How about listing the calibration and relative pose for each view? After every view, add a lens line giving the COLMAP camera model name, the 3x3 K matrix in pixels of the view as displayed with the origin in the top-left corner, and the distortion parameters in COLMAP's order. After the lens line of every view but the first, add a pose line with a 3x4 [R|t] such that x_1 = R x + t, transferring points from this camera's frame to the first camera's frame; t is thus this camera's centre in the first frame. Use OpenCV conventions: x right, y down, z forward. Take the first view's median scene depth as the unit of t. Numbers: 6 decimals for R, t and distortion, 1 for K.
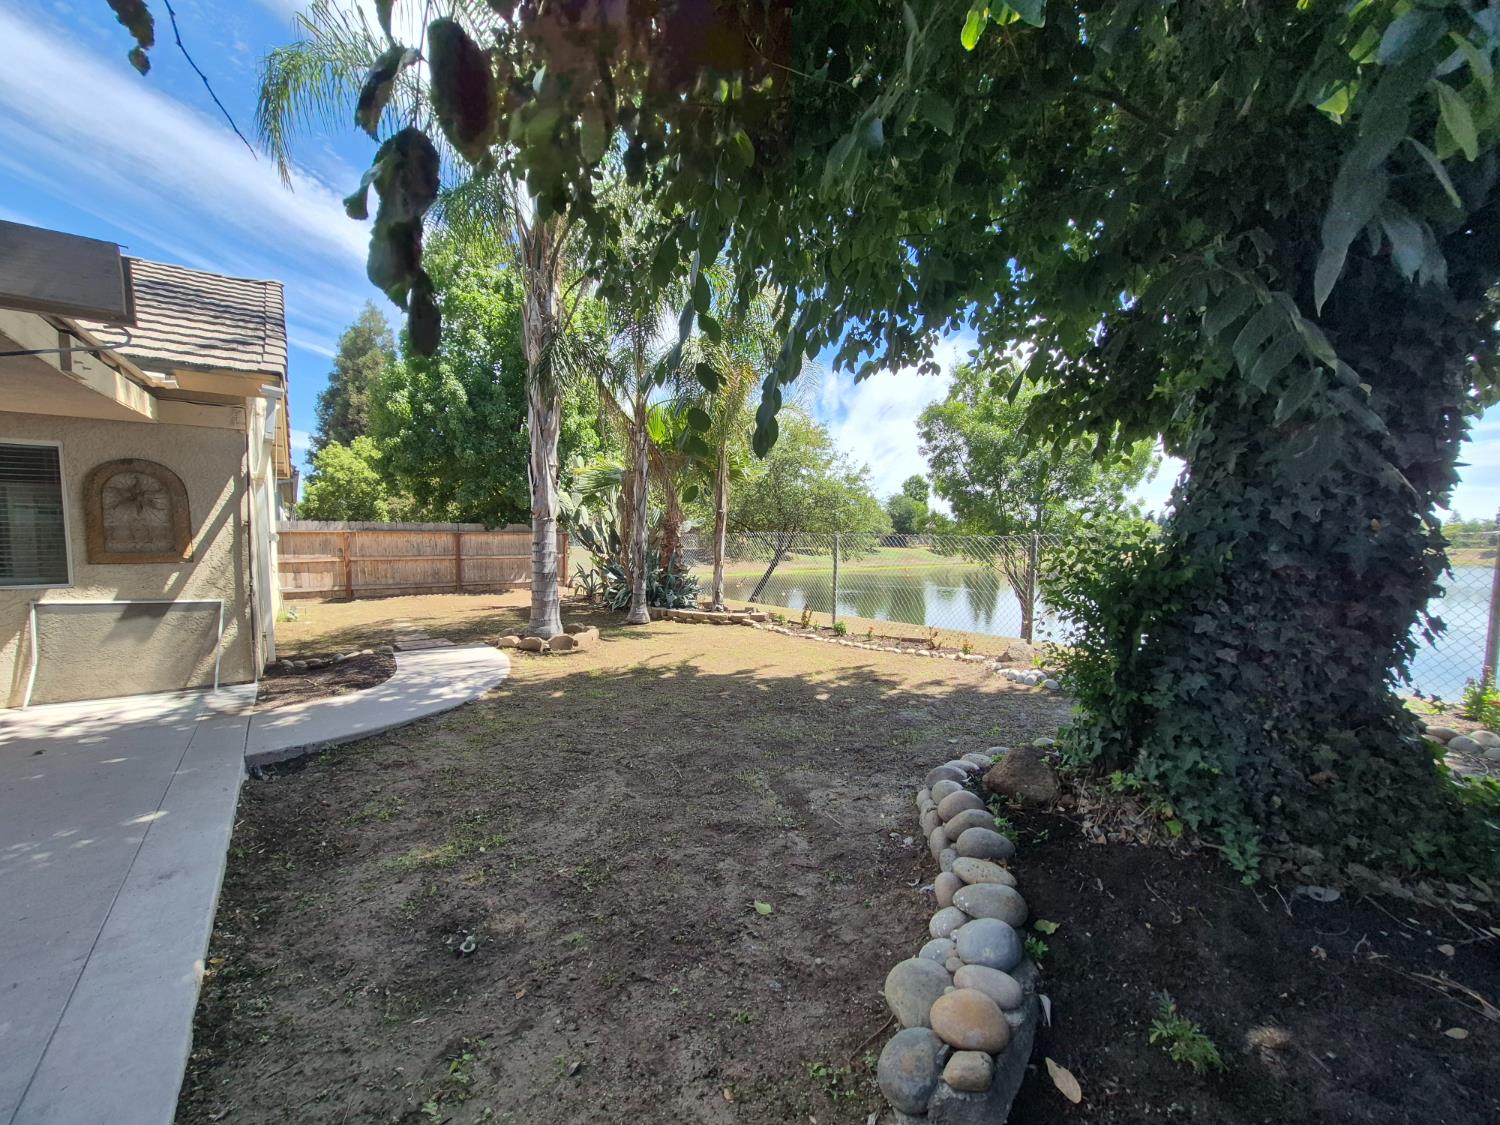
lens RADIAL K [[587.9, 0, 739.5], [0, 587.9, 580.3], [0, 0, 1]] dist [0.006113, -0.000330]
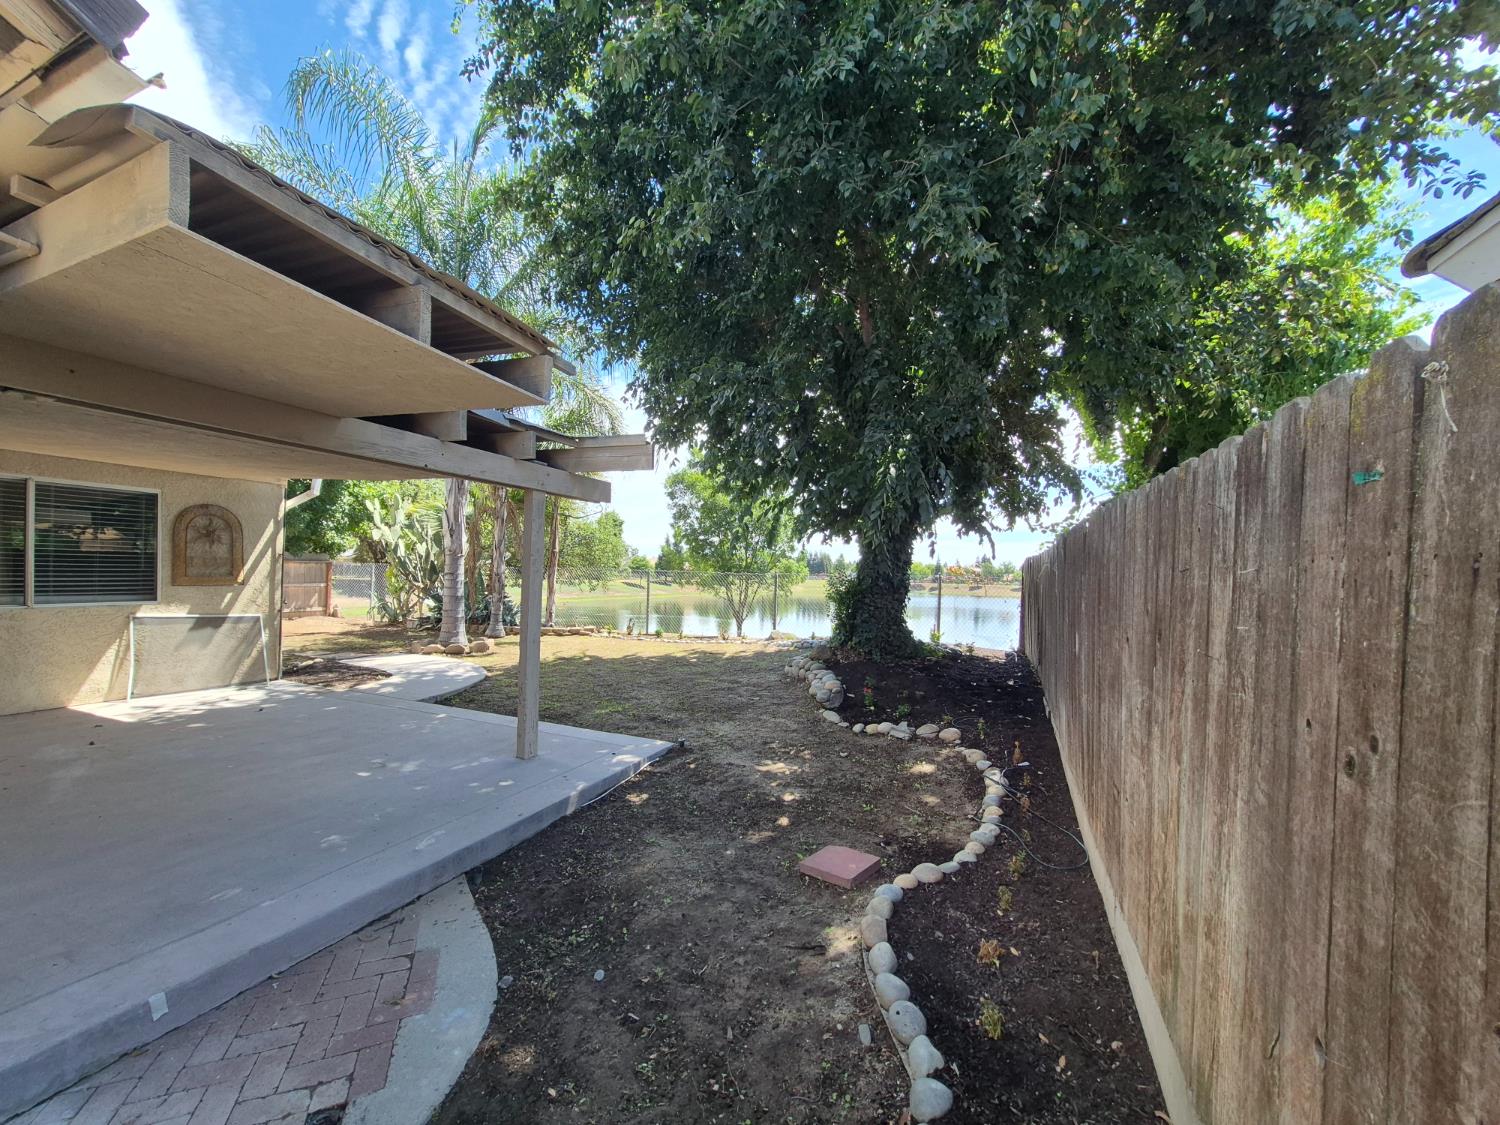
lens RADIAL K [[587.9, 0, 739.5], [0, 587.9, 580.3], [0, 0, 1]] dist [0.006113, -0.000330]
pose [[0.868587, 0.010233, 0.495430, -0.619719], [0.016726, 0.998612, -0.049951, 0.041554], [-0.495254, 0.051673, 0.867210, -0.647132]]
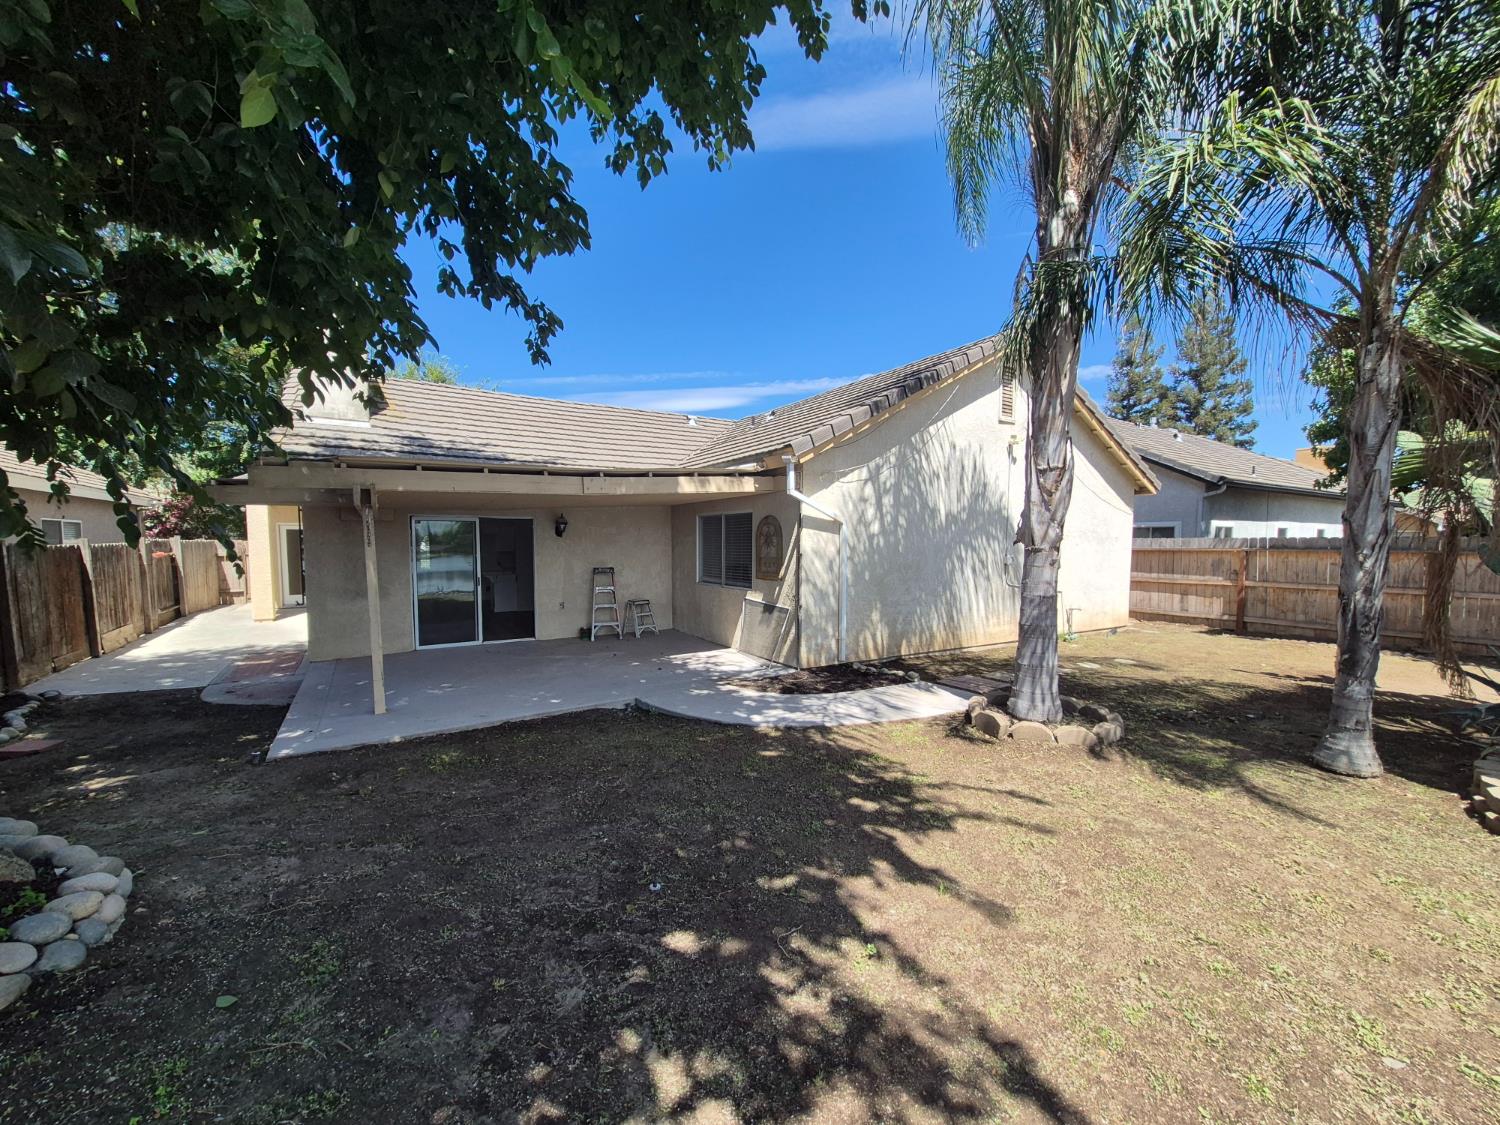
lens RADIAL K [[587.9, 0, 739.5], [0, 587.9, 580.3], [0, 0, 1]] dist [0.006113, -0.000330]
pose [[-0.095354, 0.062816, -0.993460, 0.572633], [-0.071280, 0.995014, 0.069756, -0.127854], [0.992888, 0.077465, -0.090401, 1.020982]]
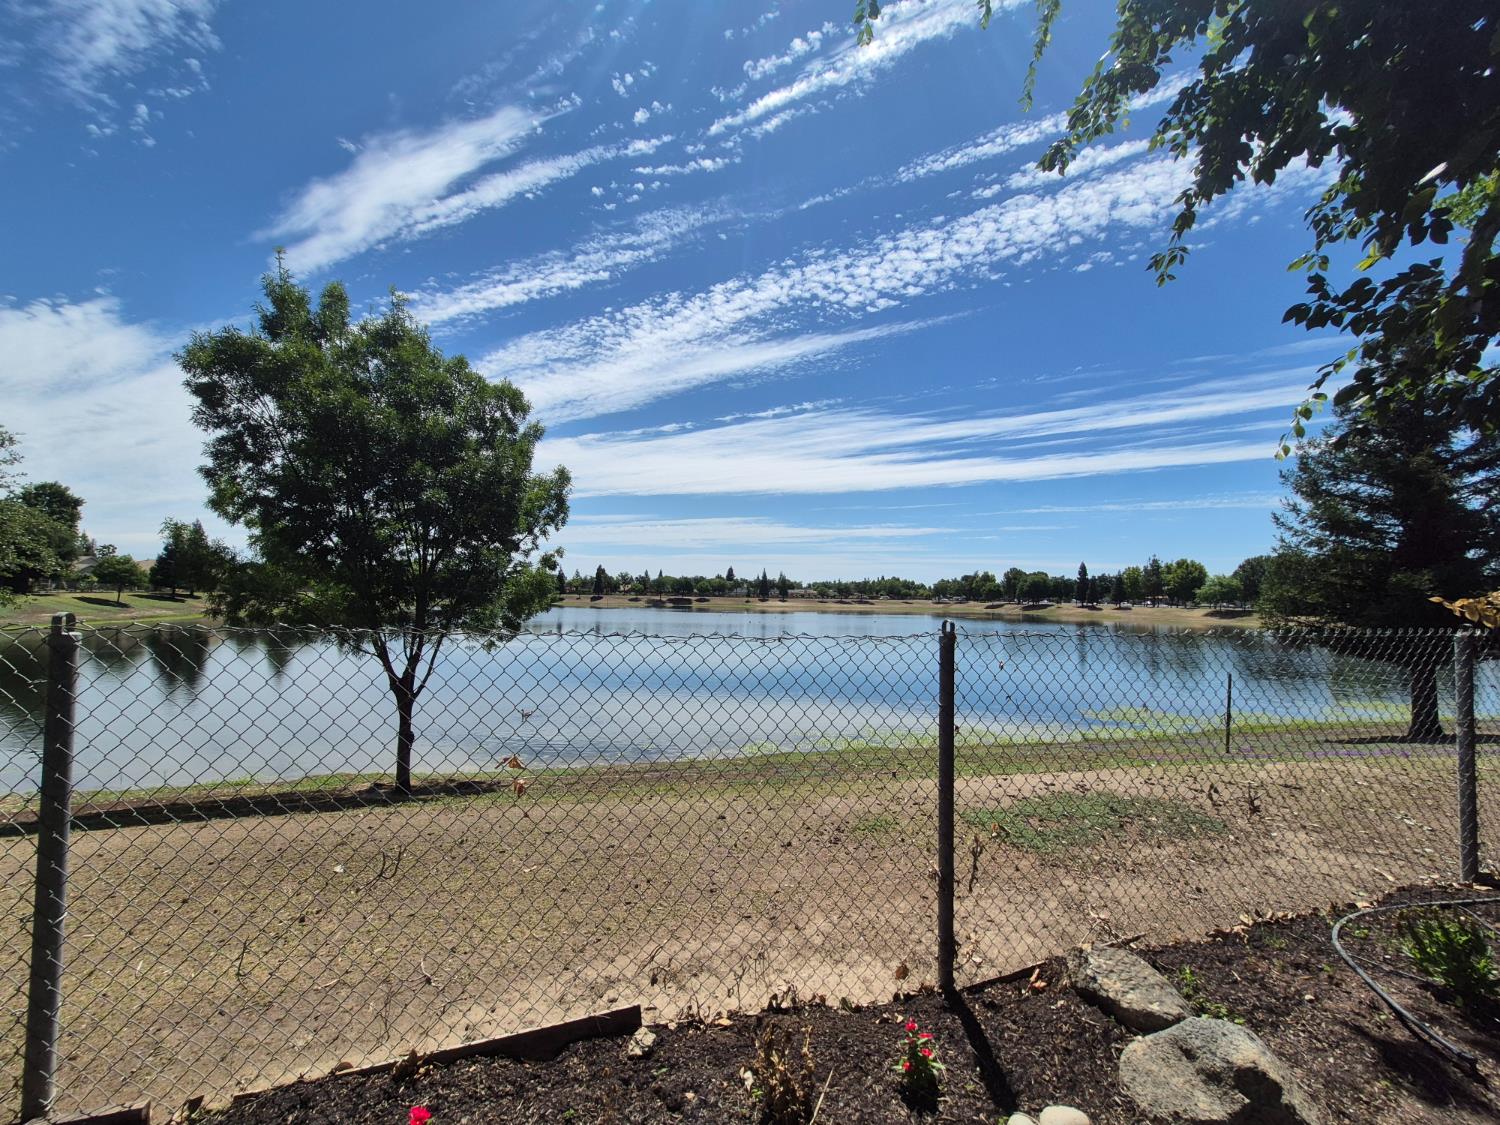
lens RADIAL K [[587.9, 0, 739.5], [0, 587.9, 580.3], [0, 0, 1]] dist [0.006113, -0.000330]
pose [[0.400605, 0.023626, 0.915946, 0.125717], [0.046537, 0.997853, -0.046092, -0.124713], [-0.915068, 0.061090, 0.398645, 1.210785]]
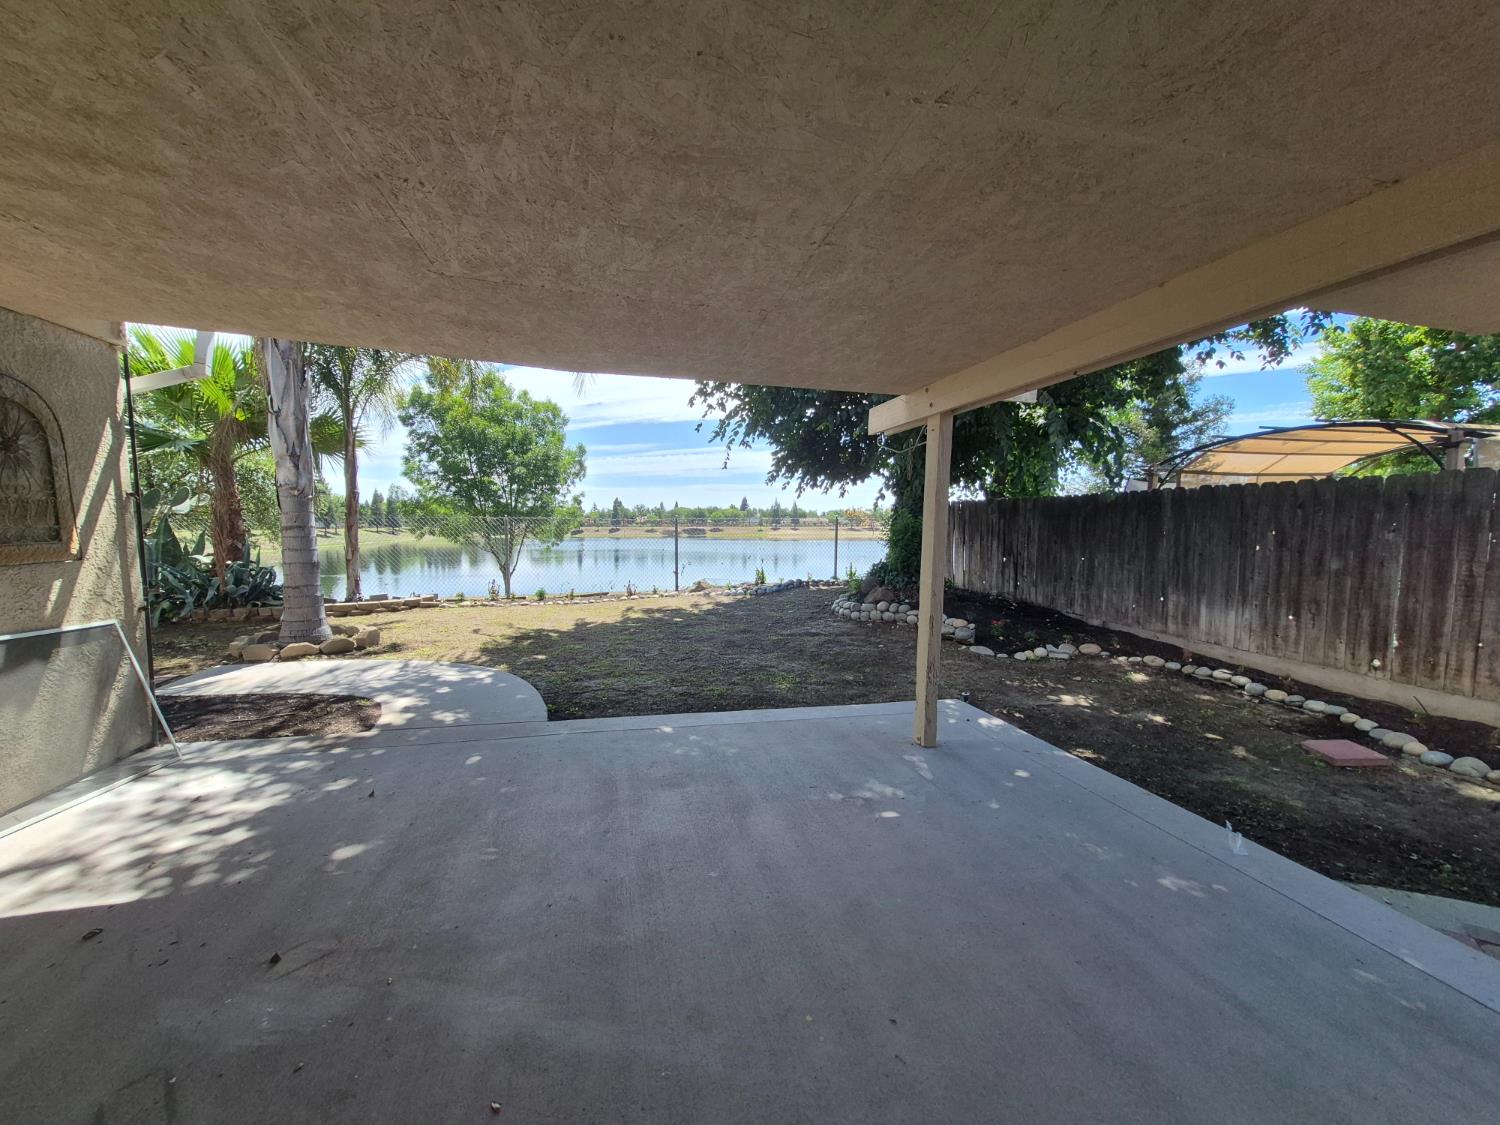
lens RADIAL K [[587.9, 0, 739.5], [0, 587.9, 580.3], [0, 0, 1]] dist [0.006113, -0.000330]
pose [[0.428661, -0.091467, 0.898824, -1.169967], [0.064863, 0.995410, 0.070361, -0.009516], [-0.901134, 0.028139, 0.432626, 0.147850]]
